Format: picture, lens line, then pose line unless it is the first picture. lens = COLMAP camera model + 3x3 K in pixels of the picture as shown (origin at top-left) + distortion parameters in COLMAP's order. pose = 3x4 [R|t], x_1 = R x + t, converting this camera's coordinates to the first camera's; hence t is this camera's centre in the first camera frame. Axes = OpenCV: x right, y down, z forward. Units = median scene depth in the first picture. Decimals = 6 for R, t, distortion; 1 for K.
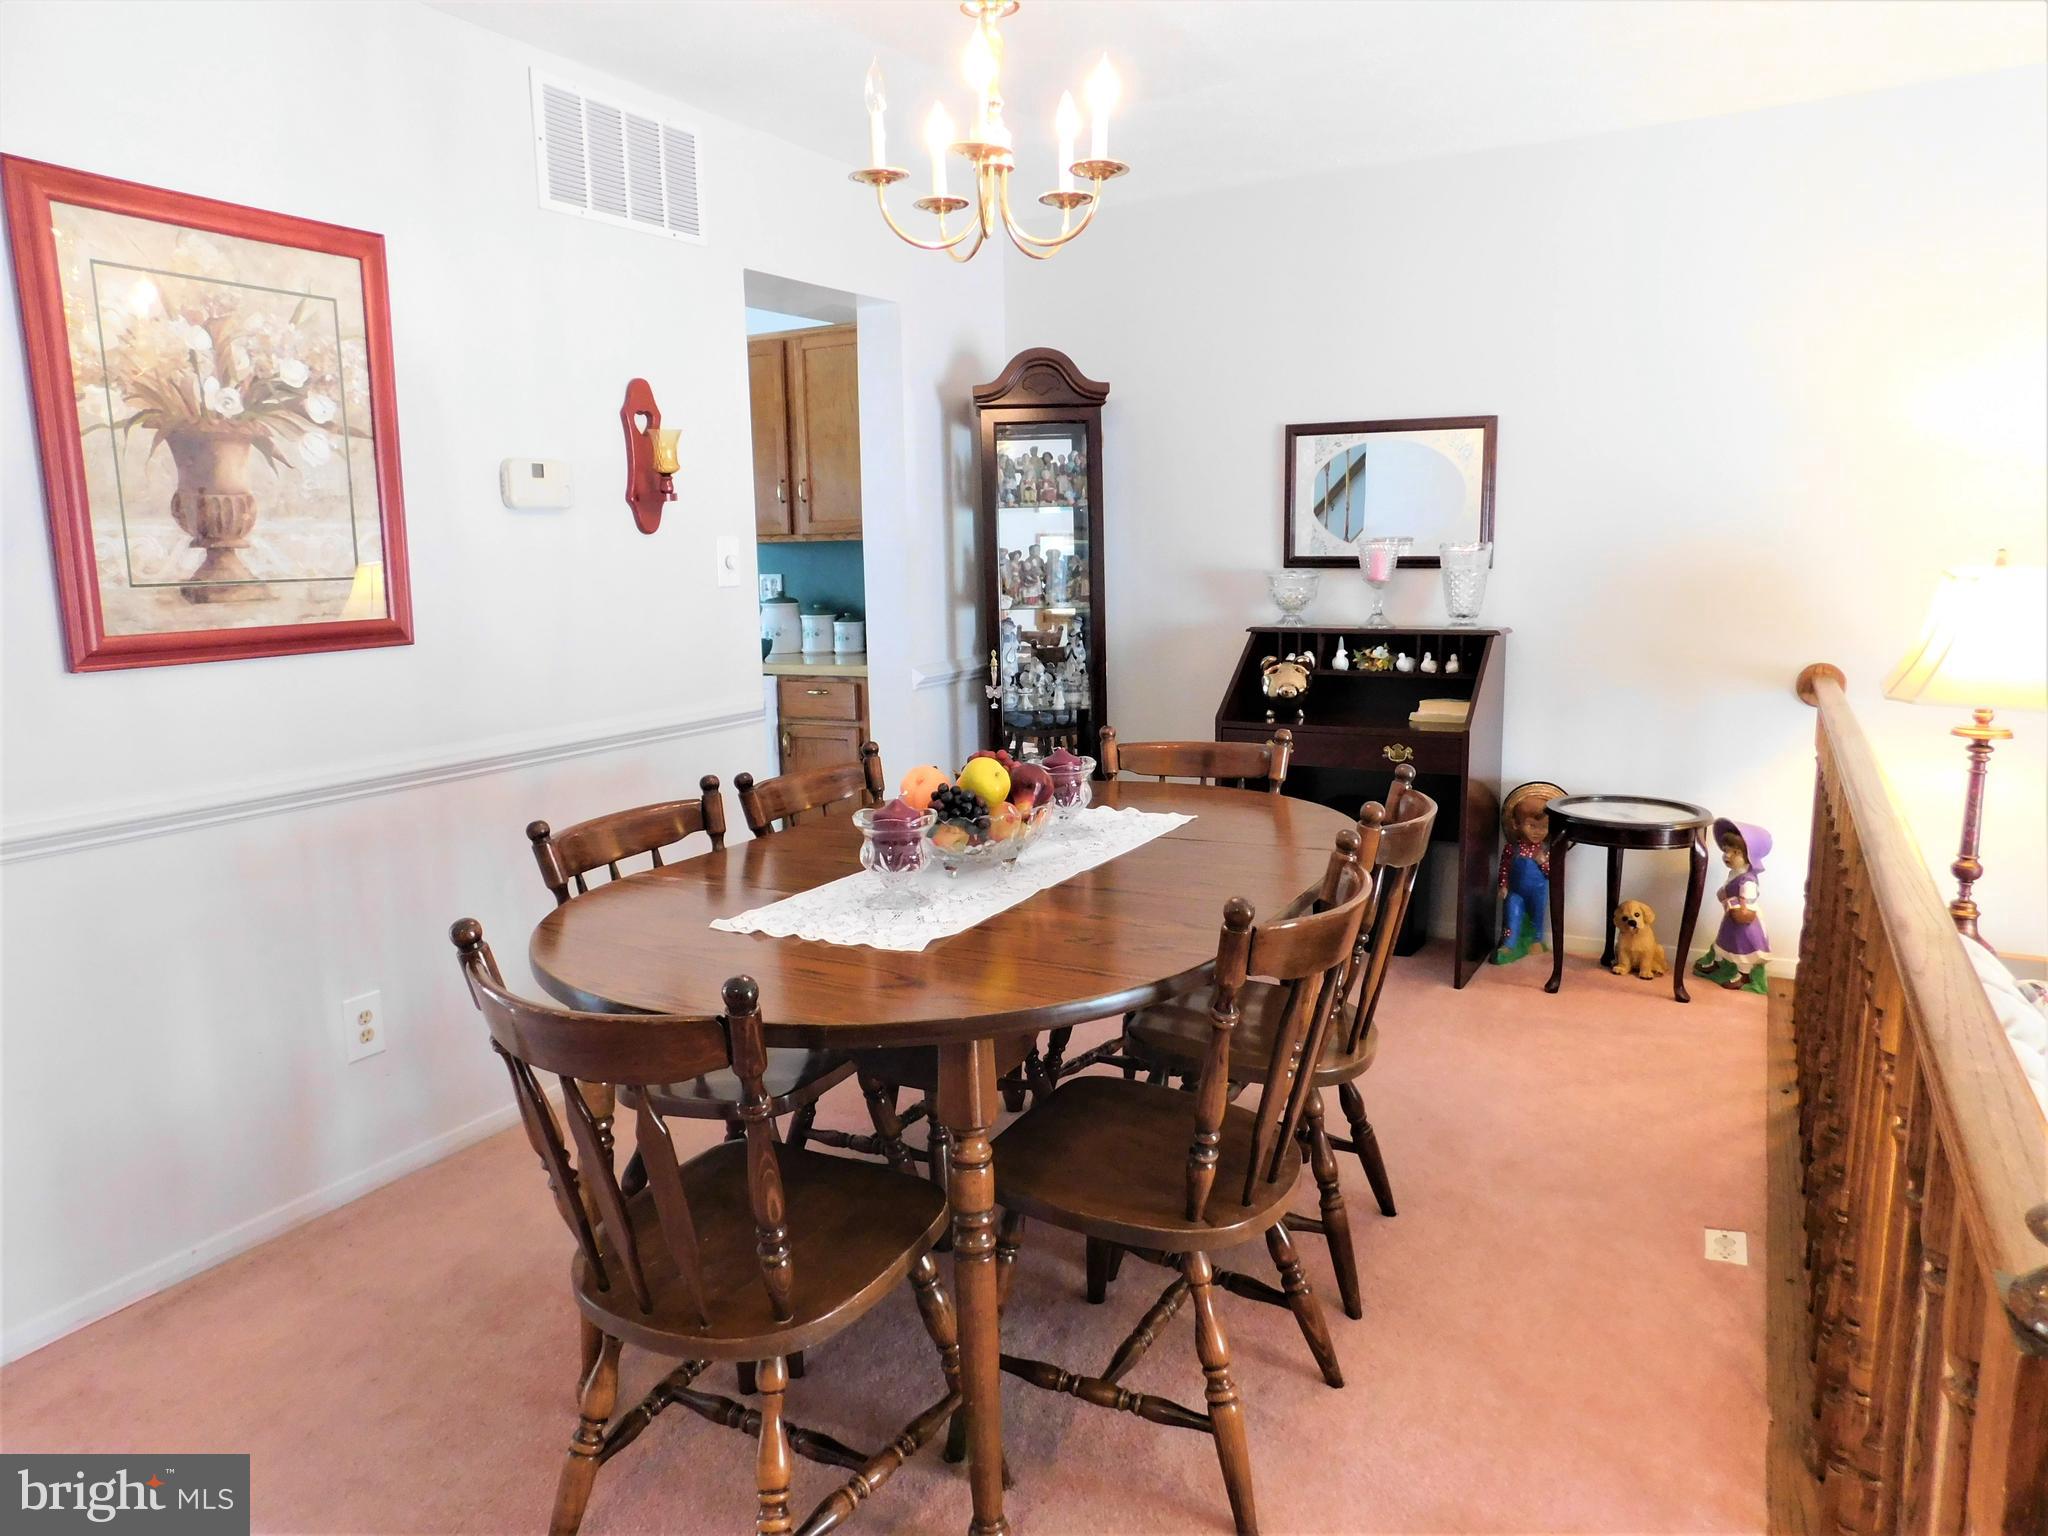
lens RADIAL K [[1376.8, 0, 1024.1], [0, 1376.8, 766.5], [0, 0, 1]] dist [-0.000867, 0.006603]
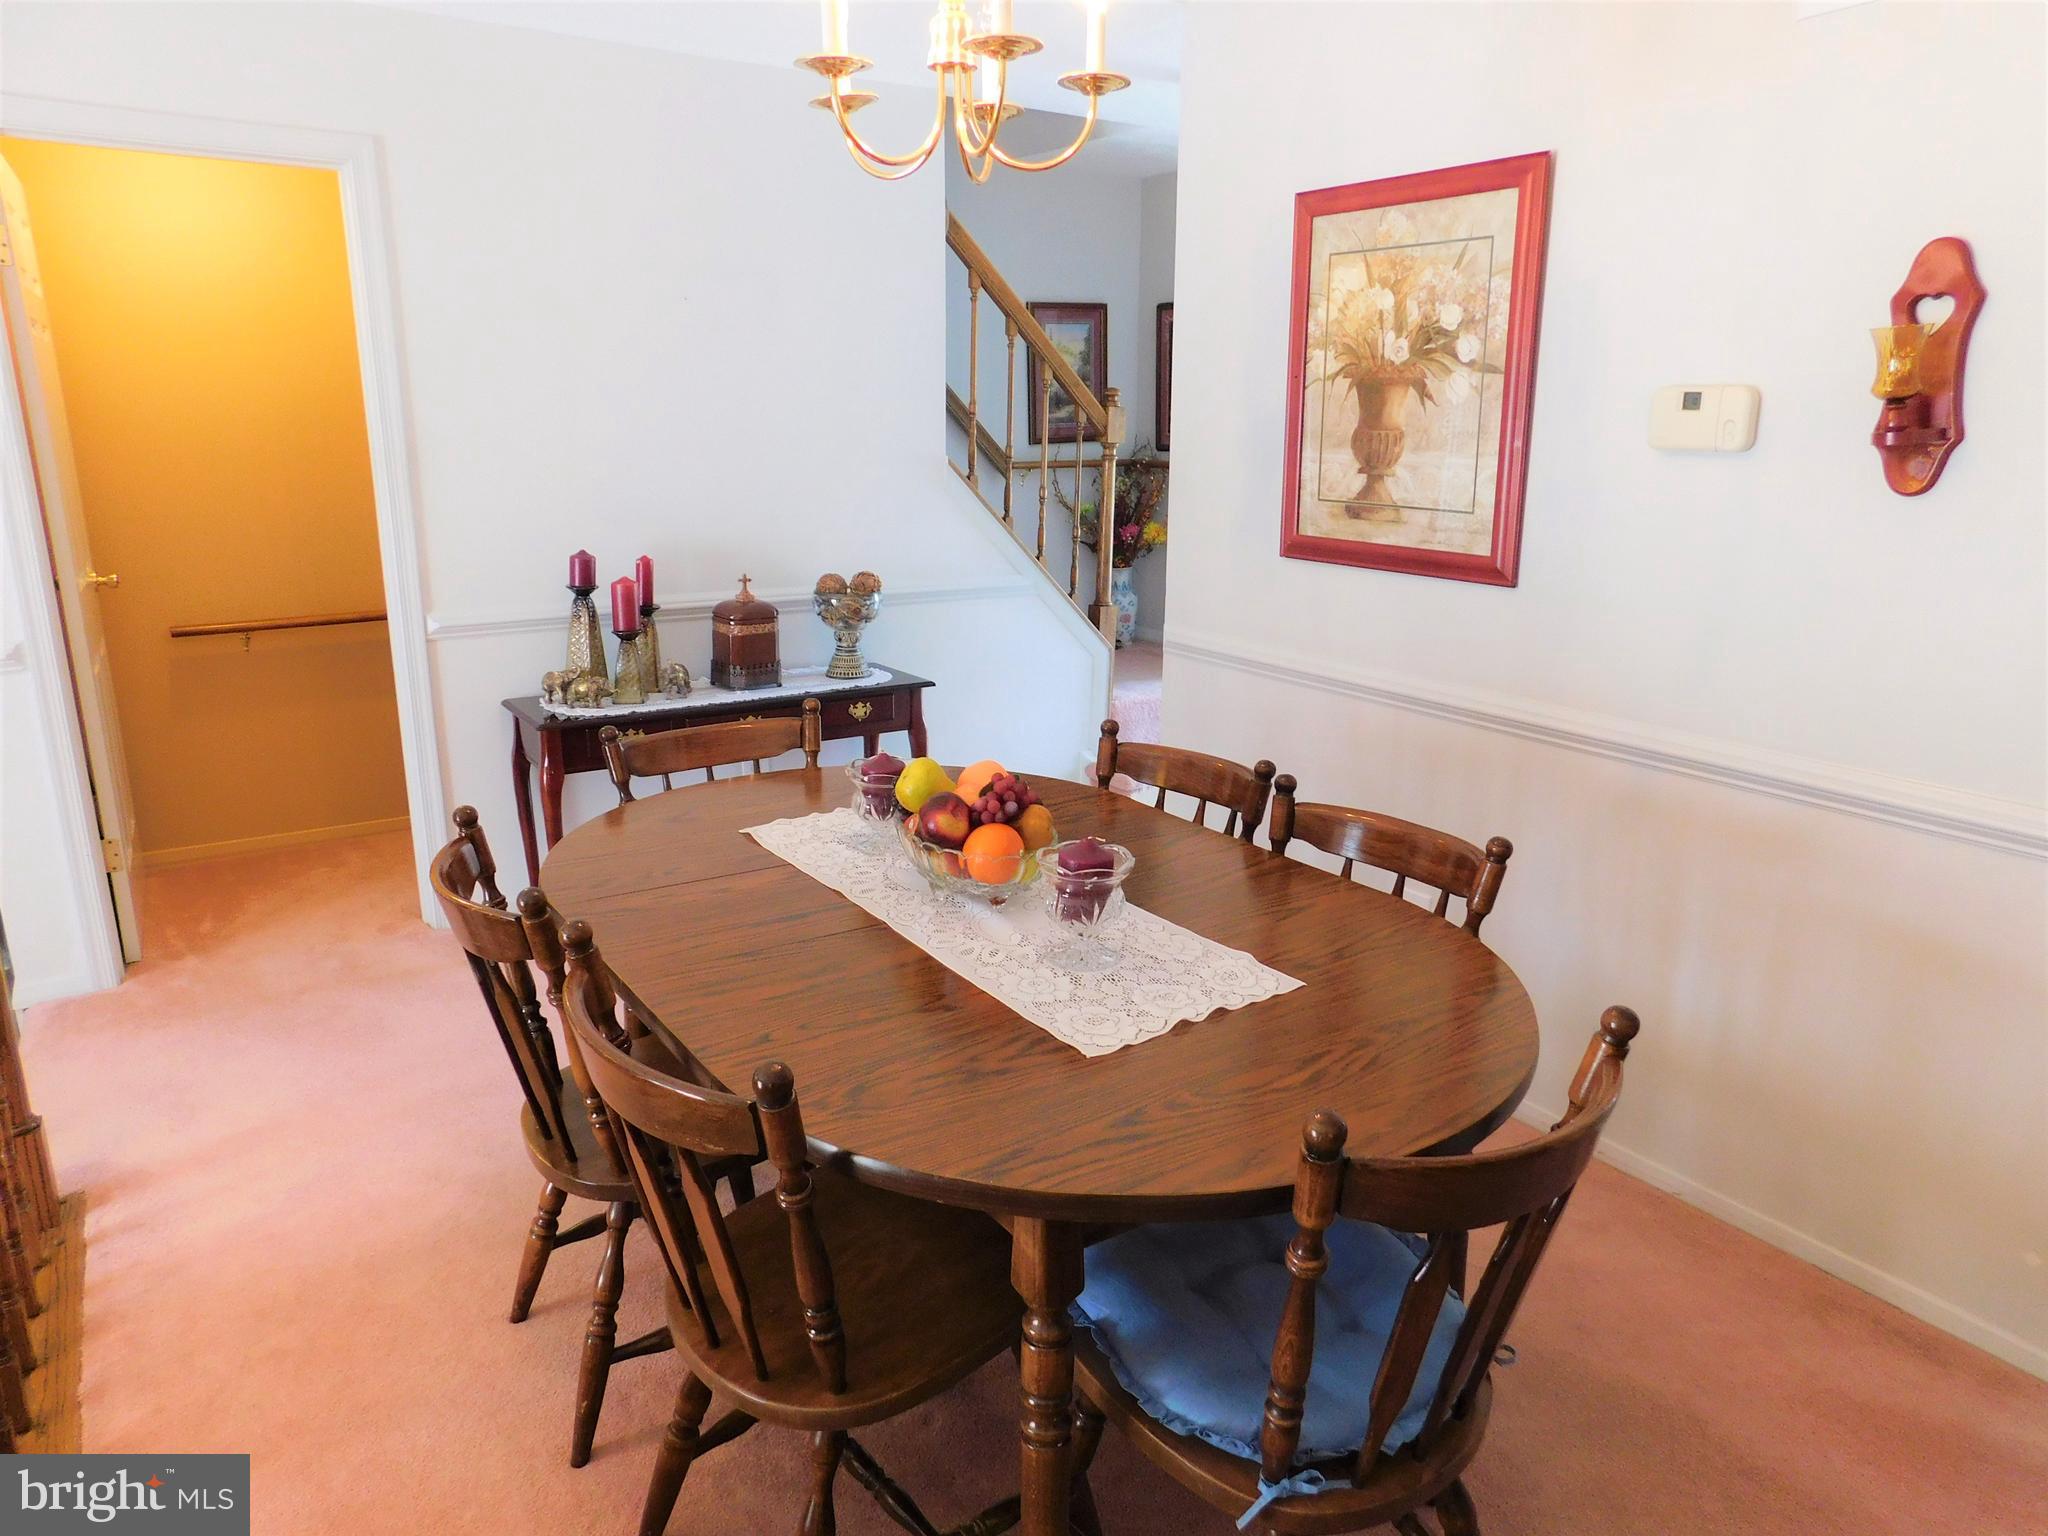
lens RADIAL K [[1376.8, 0, 1024.9], [0, 1376.8, 763.2], [0, 0, 1]] dist [-0.000867, 0.006603]
pose [[-0.472310, 0.240844, -0.847890, 0.636839], [-0.140306, 0.929138, 0.342078, -0.289514], [0.870194, 0.280531, -0.405049, 1.272770]]
